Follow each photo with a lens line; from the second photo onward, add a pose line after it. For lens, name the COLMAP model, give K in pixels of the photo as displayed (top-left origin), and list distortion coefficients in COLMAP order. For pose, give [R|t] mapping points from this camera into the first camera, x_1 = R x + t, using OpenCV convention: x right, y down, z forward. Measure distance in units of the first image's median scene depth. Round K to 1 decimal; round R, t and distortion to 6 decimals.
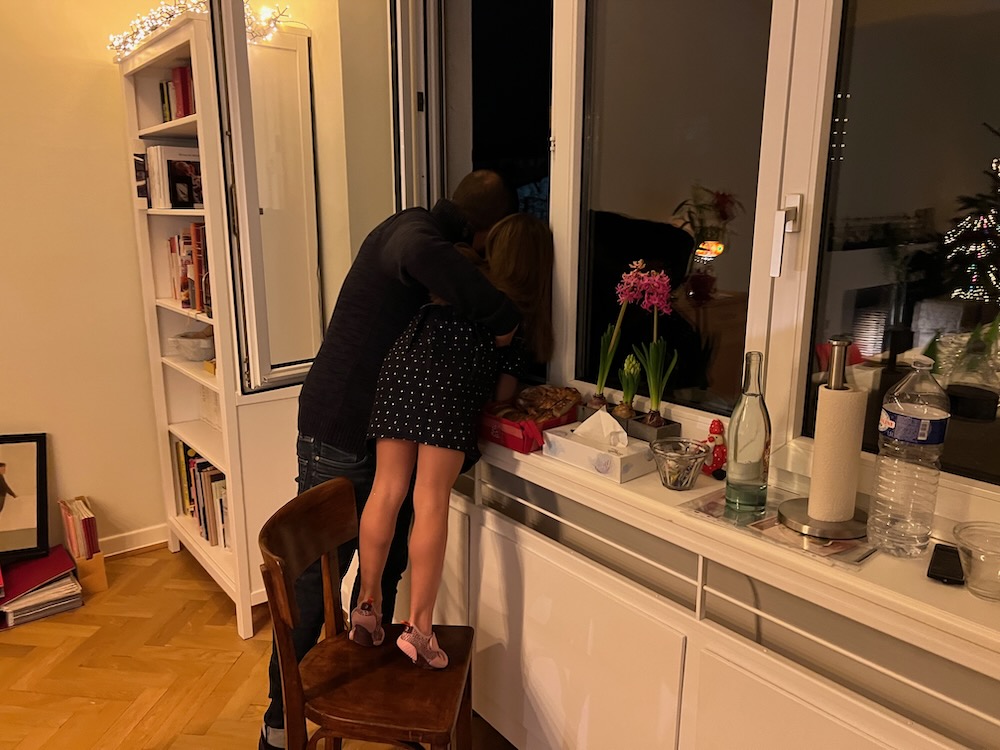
lens RADIAL K [[752.7, 0, 499.5], [0, 752.7, 373.5], [0, 0, 1]] dist [0.039220, -0.037085]
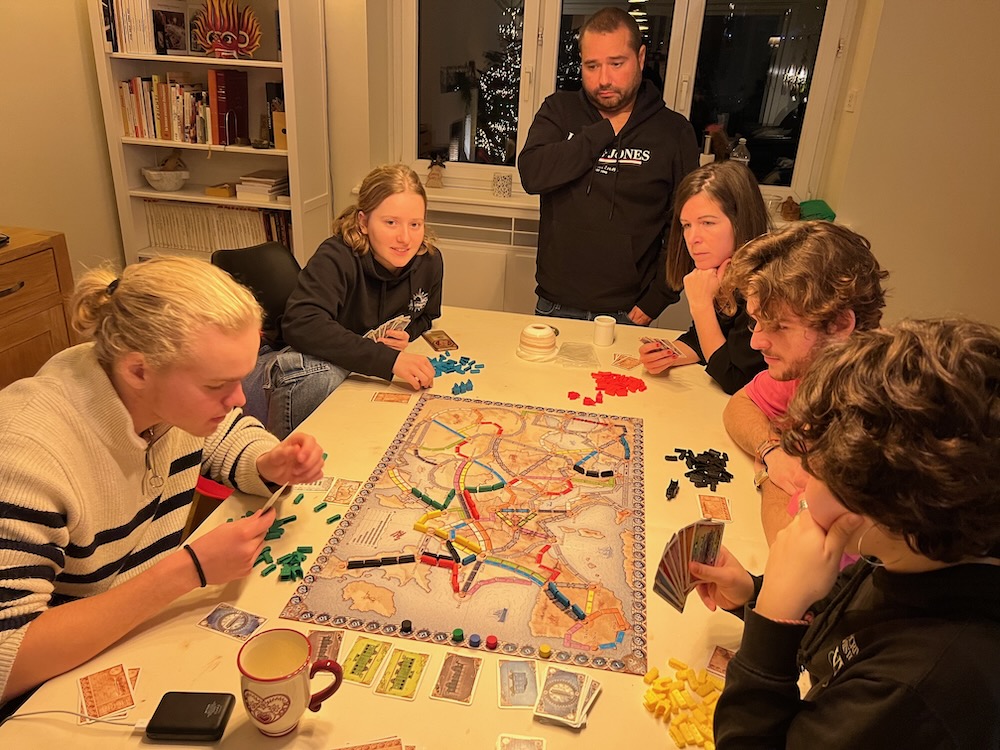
lens RADIAL K [[752.7, 0, 510.8], [0, 752.7, 379.8], [0, 0, 1]] dist [0.039220, -0.037085]
pose [[0.728767, -0.229307, 0.645226, -0.886885], [0.095712, 0.967125, 0.235602, 0.042327], [-0.678040, -0.109943, 0.726756, -0.267838]]
